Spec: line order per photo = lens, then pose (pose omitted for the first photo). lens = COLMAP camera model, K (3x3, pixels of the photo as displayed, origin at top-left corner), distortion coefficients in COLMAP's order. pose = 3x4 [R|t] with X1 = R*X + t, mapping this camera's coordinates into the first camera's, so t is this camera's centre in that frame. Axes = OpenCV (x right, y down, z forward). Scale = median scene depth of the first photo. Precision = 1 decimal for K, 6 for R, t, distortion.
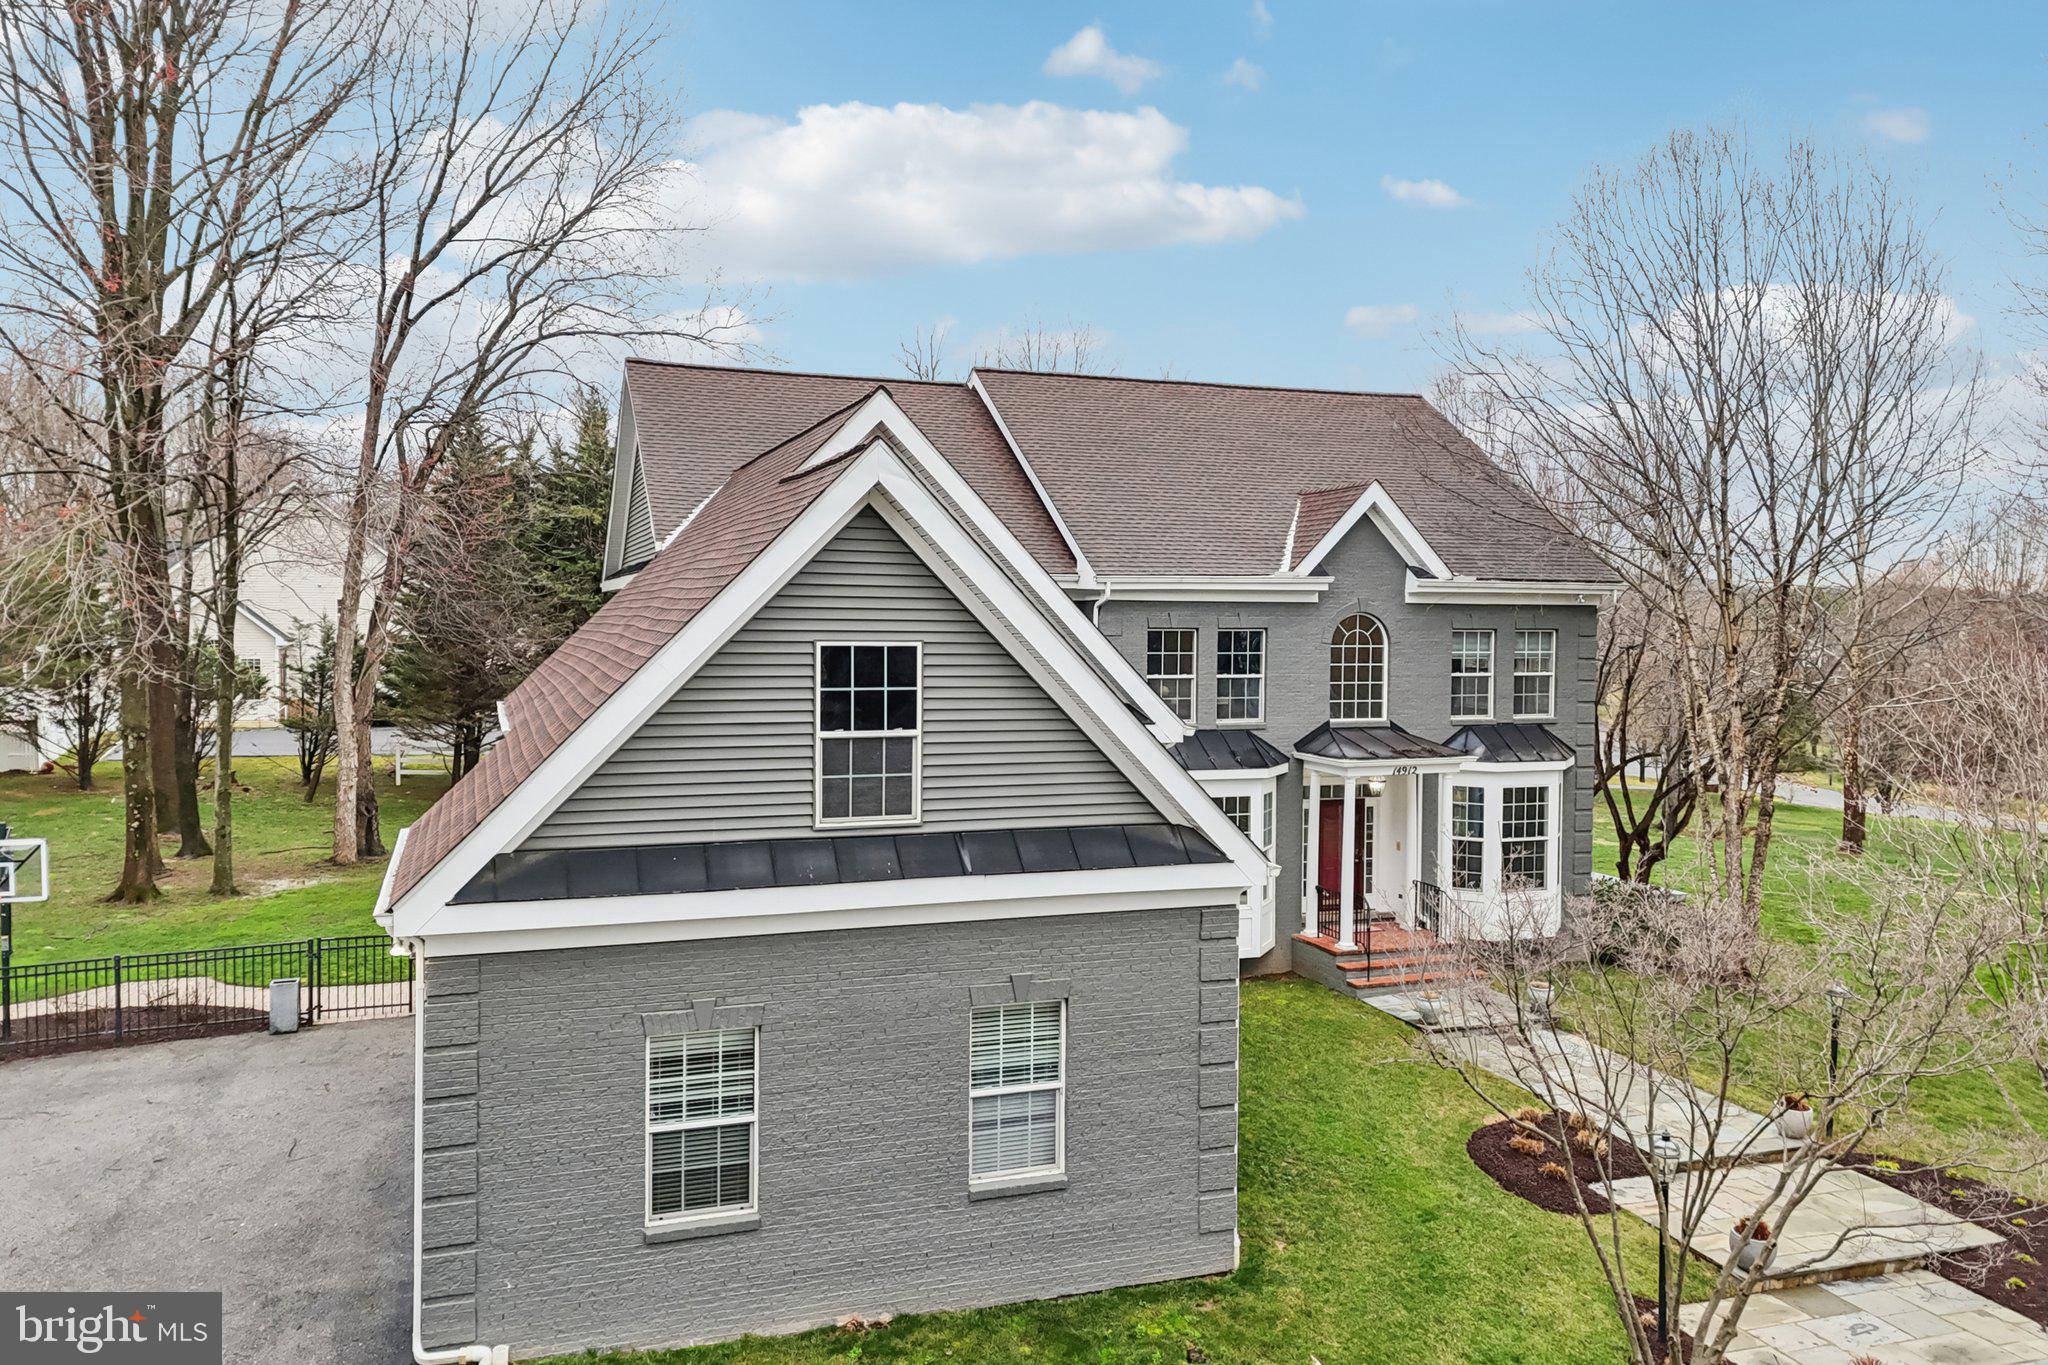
lens RADIAL K [[1495.8, 0, 1024.0], [0, 1495.8, 682.5], [0, 0, 1]] dist [0.085294, -0.092483]
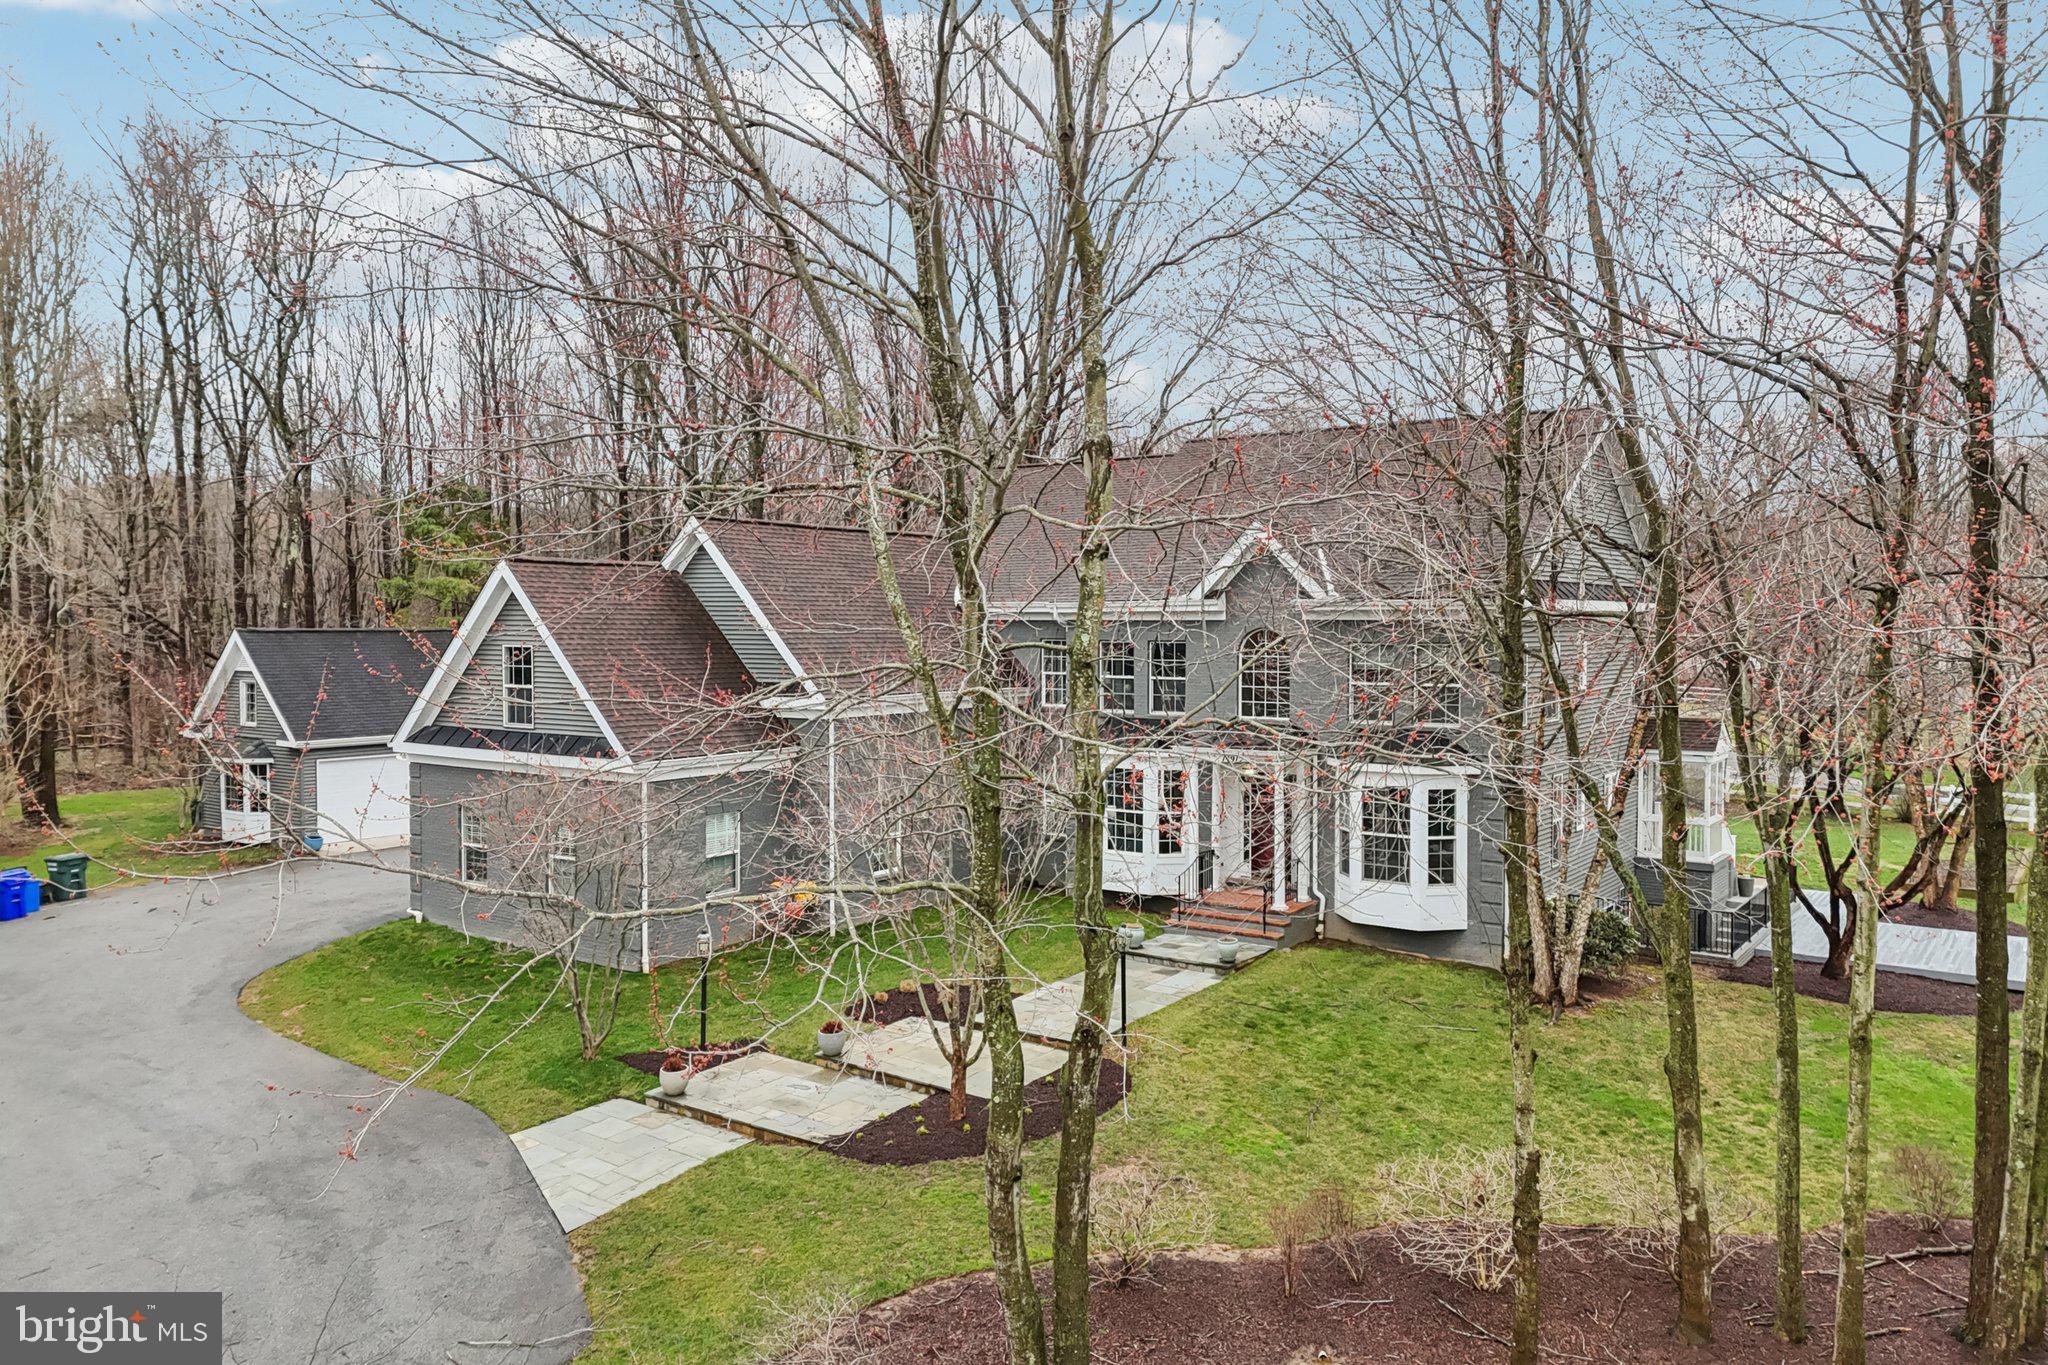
lens RADIAL K [[1495.8, 0, 1024.0], [0, 1495.8, 682.5], [0, 0, 1]] dist [0.085294, -0.092483]
pose [[0.574132, 0.028767, -0.818257, 2.019226], [-0.031906, 0.999410, 0.012749, -0.022840], [0.818141, 0.018788, 0.574711, 0.294733]]
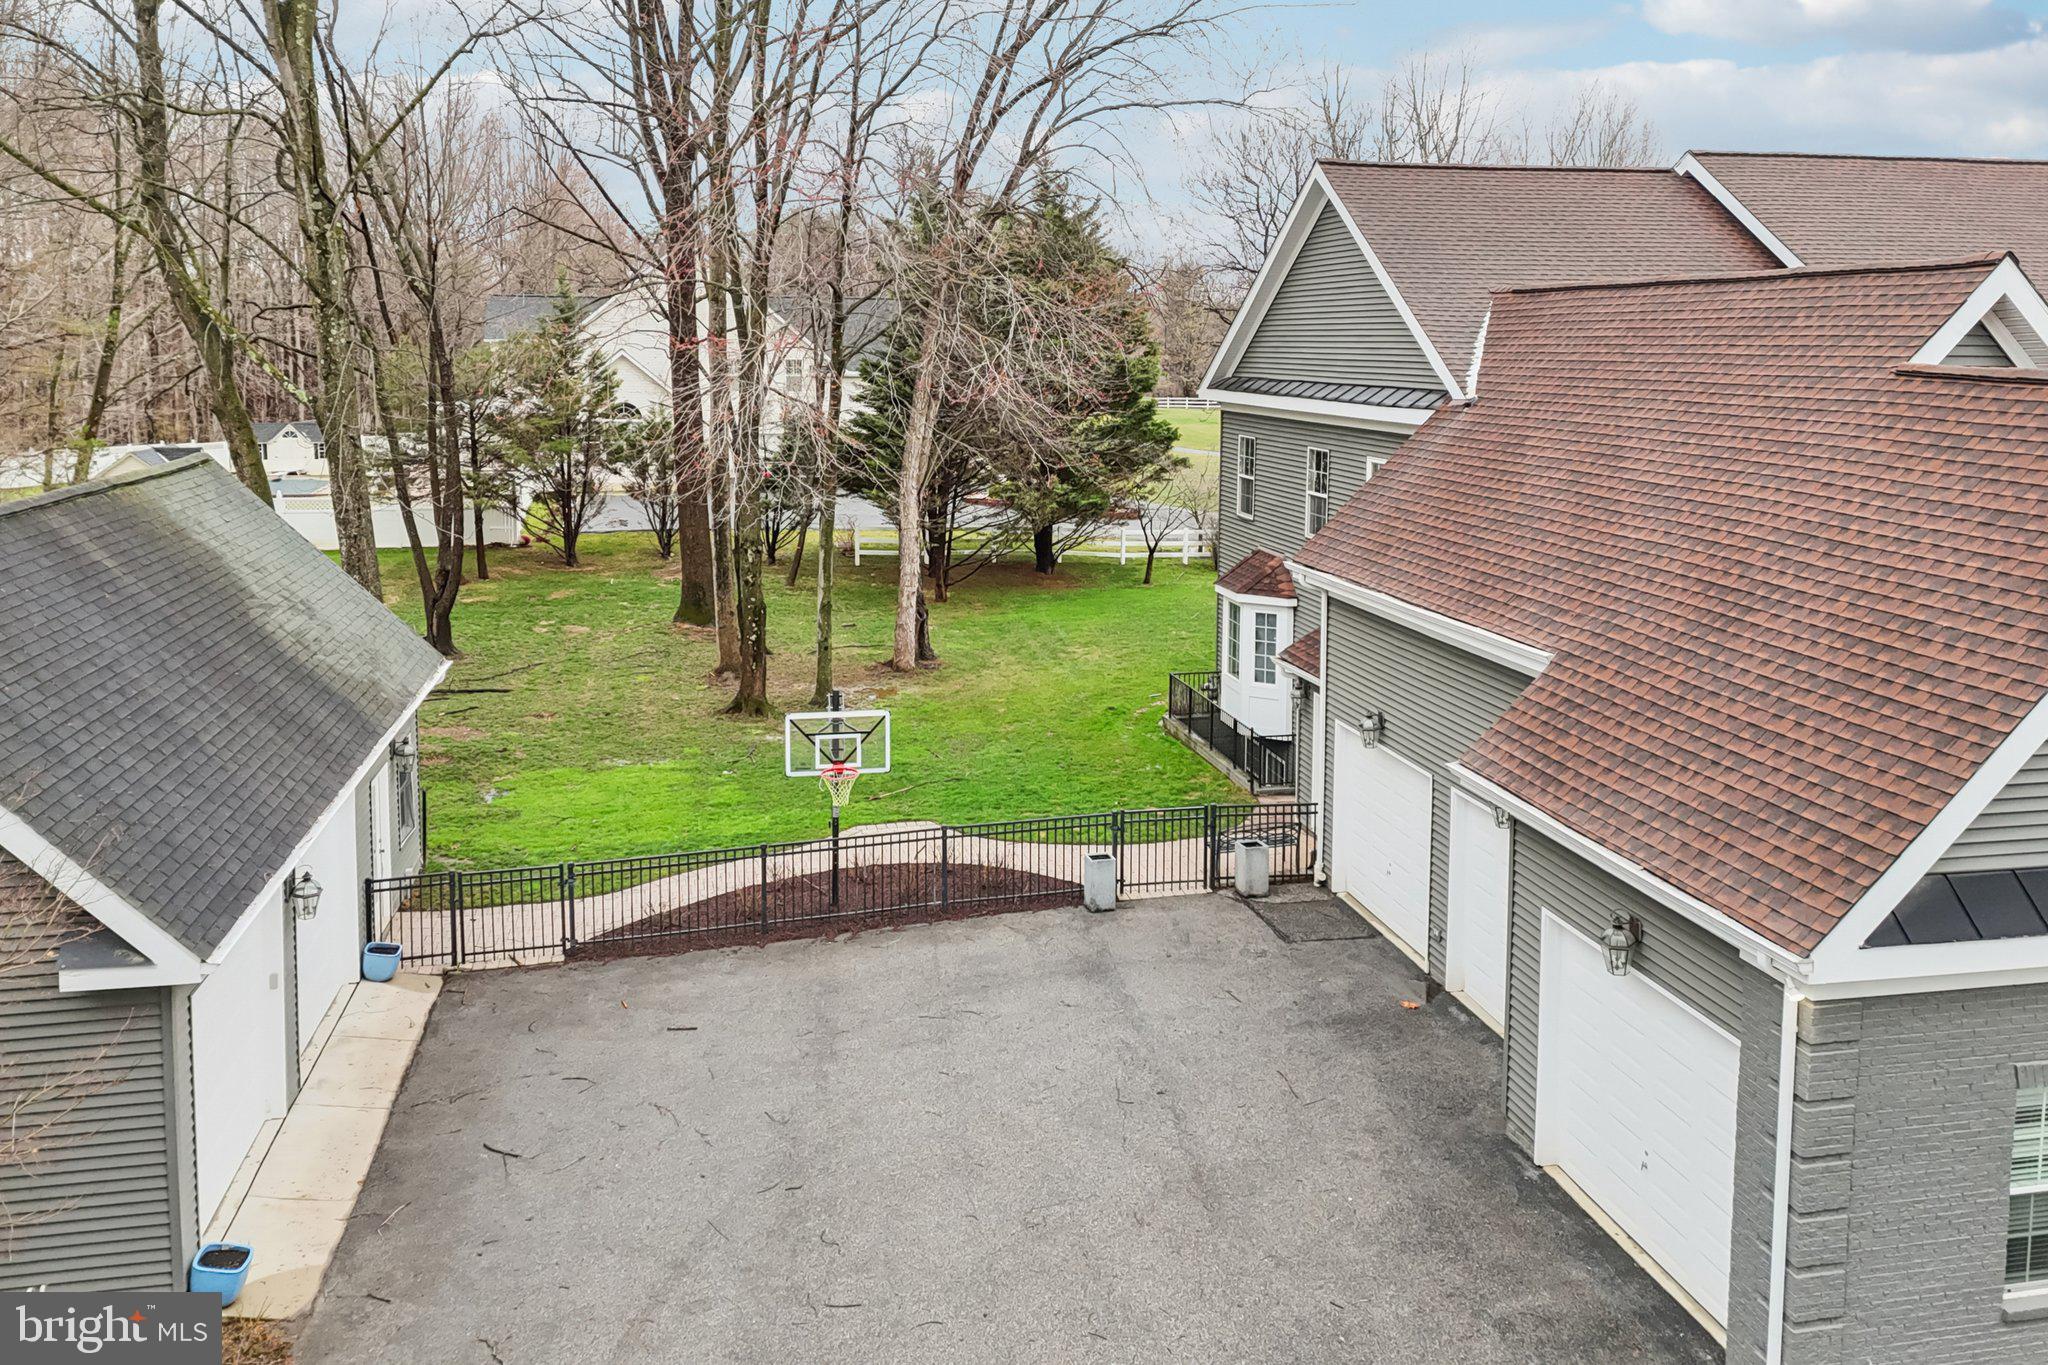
lens RADIAL K [[1556.4, 0, 1020.4], [0, 1556.4, 527.2], [0, 0, 1]] dist [0.058194, -0.046052]
pose [[0.989863, 0.014743, -0.141257, -0.601934], [-0.003808, 0.996995, 0.077372, -0.129376], [0.141974, -0.076050, 0.986945, 0.059824]]
